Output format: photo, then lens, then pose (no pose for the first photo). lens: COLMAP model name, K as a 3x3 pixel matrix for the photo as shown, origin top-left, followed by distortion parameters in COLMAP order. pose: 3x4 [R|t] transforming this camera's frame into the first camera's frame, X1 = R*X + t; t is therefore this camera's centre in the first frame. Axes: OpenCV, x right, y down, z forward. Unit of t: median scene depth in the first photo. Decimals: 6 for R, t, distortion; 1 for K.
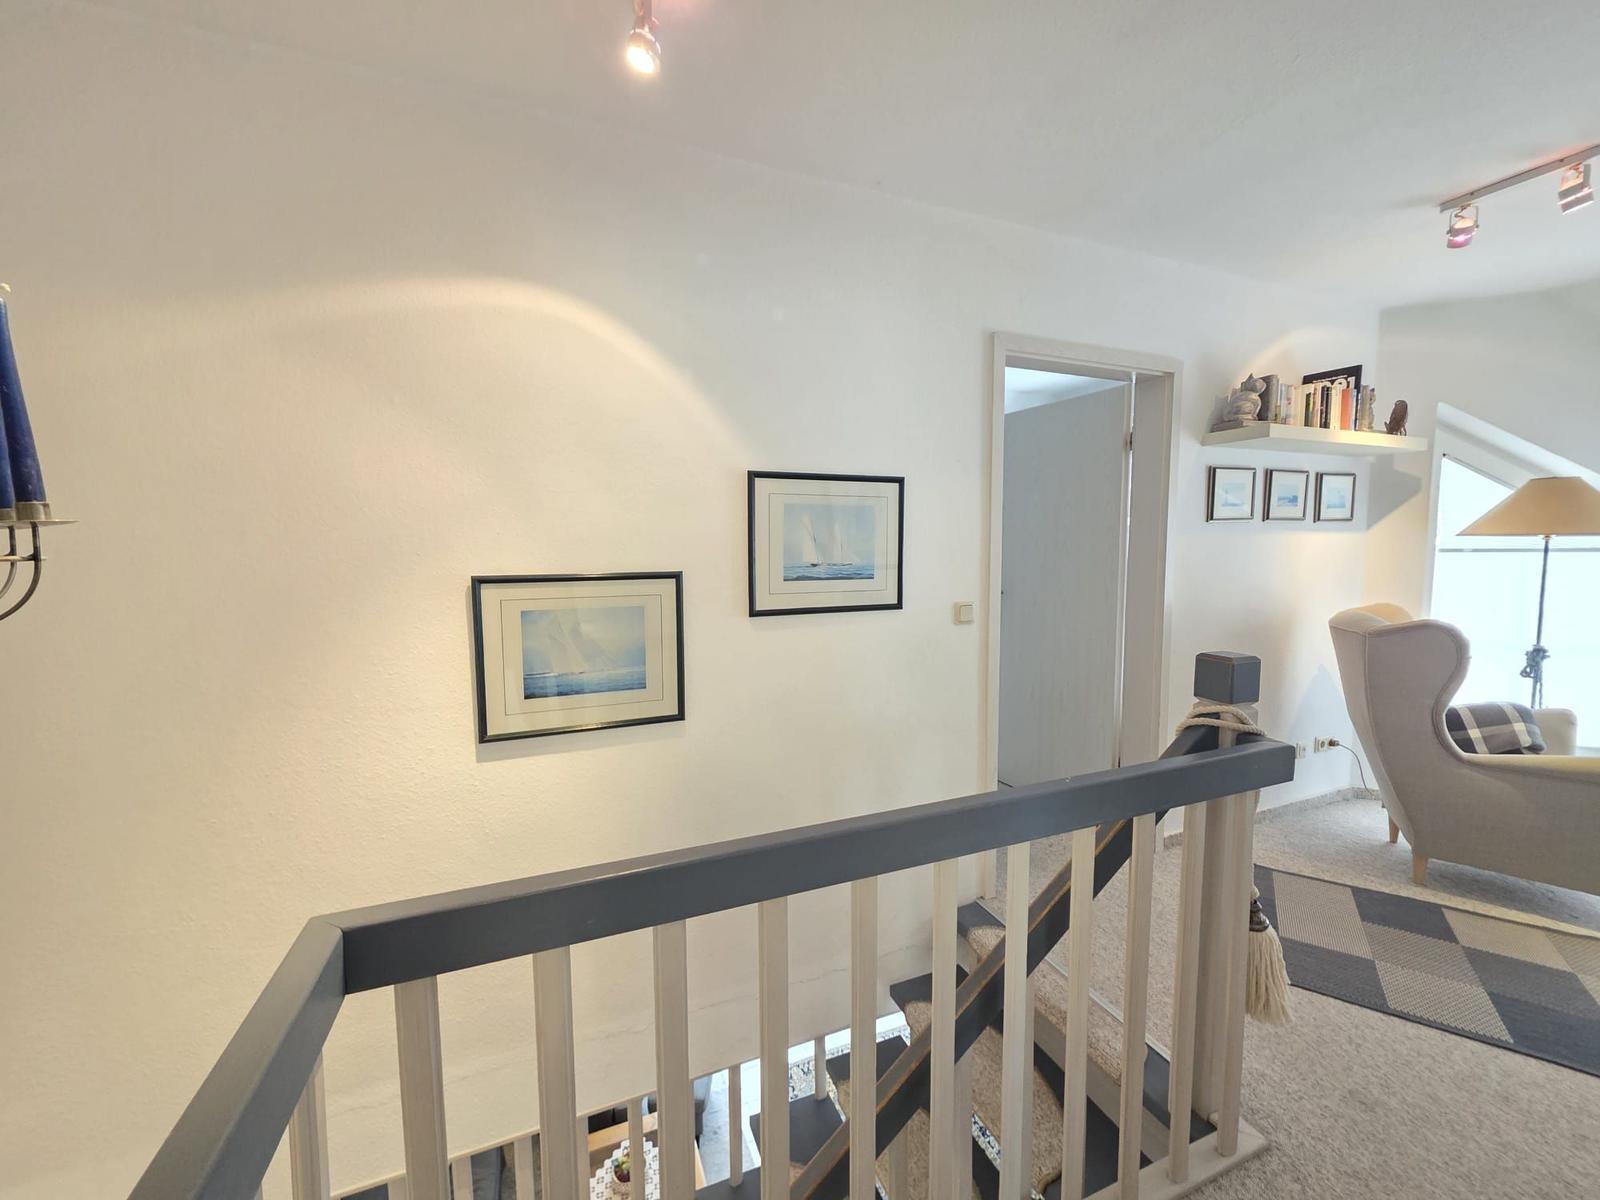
lens RADIAL K [[629.4, 0, 805.7], [0, 629.4, 598.3], [0, 0, 1]] dist [0.000793, -0.000447]
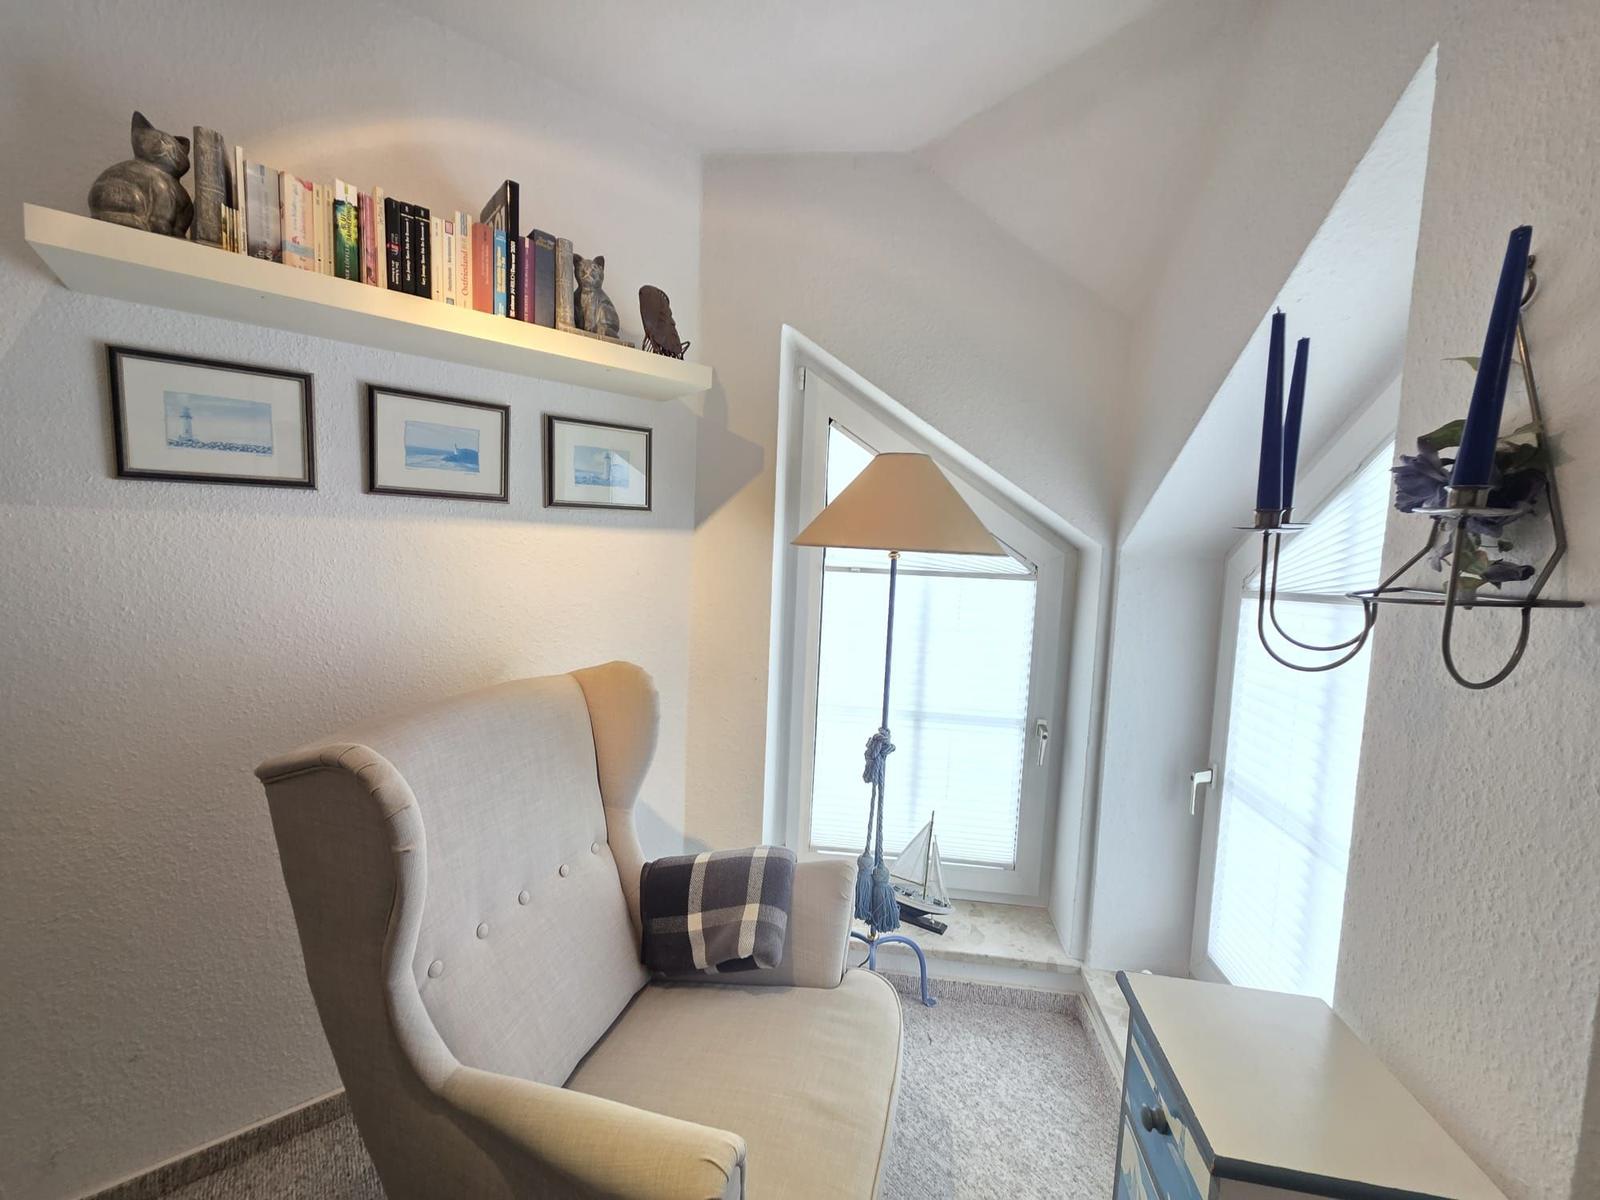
lens RADIAL K [[641.4, 0, 802.4], [0, 641.4, 597.8], [0, 0, 1]] dist [0.000269, -0.000632]
pose [[0.958482, 0.021126, 0.284371, 0.917945], [-0.016474, 0.999689, -0.018742, -0.038353], [-0.284678, 0.013279, 0.958531, 0.435901]]
